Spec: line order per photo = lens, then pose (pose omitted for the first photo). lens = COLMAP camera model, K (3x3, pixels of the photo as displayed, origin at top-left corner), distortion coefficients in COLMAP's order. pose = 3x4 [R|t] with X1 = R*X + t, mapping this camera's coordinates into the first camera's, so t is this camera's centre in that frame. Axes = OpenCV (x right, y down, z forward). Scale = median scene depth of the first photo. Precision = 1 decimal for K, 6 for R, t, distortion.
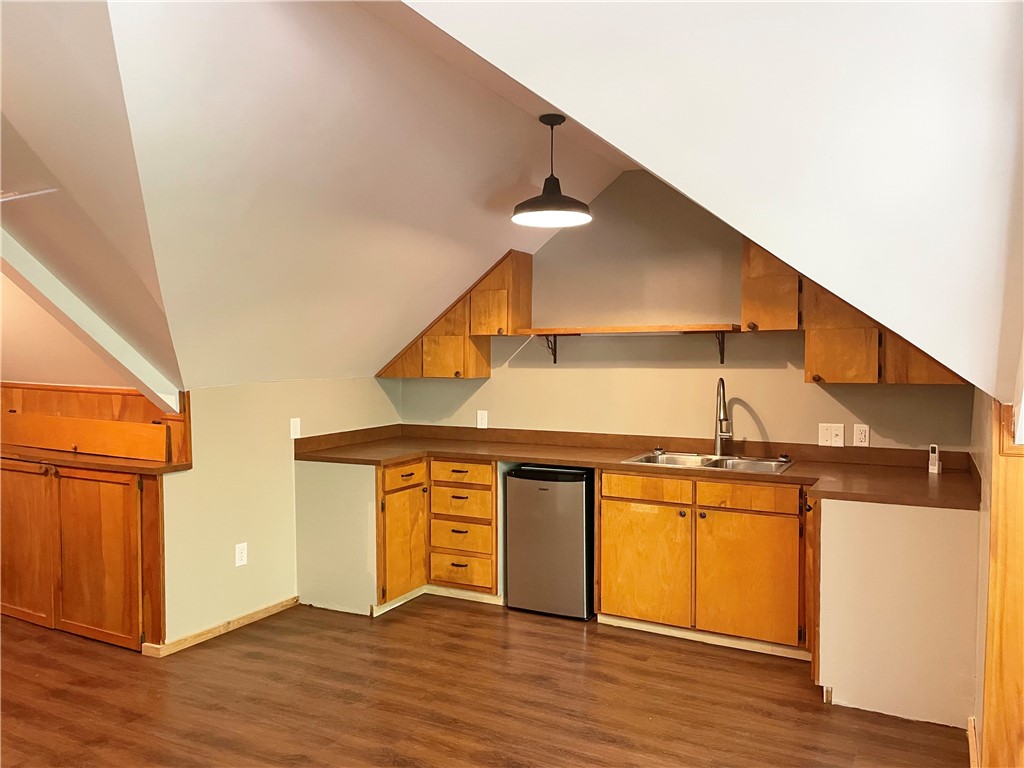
lens RADIAL K [[779.4, 0, 503.4], [0, 779.4, 385.2], [0, 0, 1]] dist [0.089361, -0.071197]
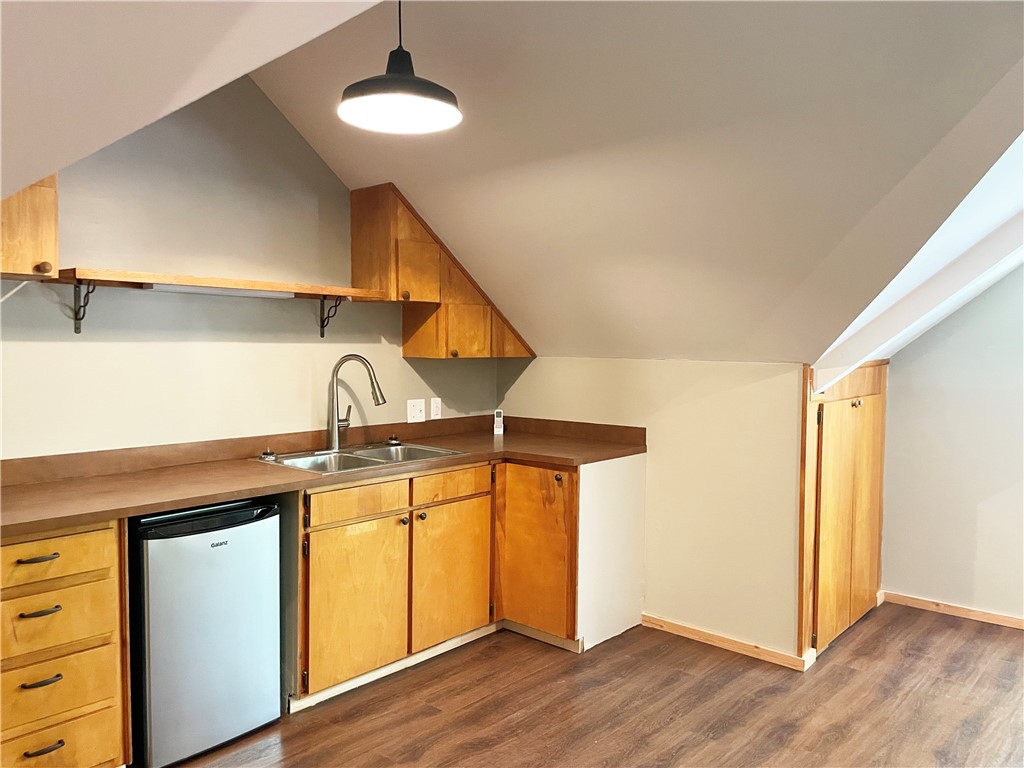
lens RADIAL K [[779.4, 0, 503.9], [0, 779.4, 384.5], [0, 0, 1]] dist [0.089361, -0.071197]
pose [[0.231037, -0.051841, 0.971563, -0.520593], [0.020156, 0.998620, 0.048492, -0.015502], [-0.972736, 0.008379, 0.231763, 0.693267]]
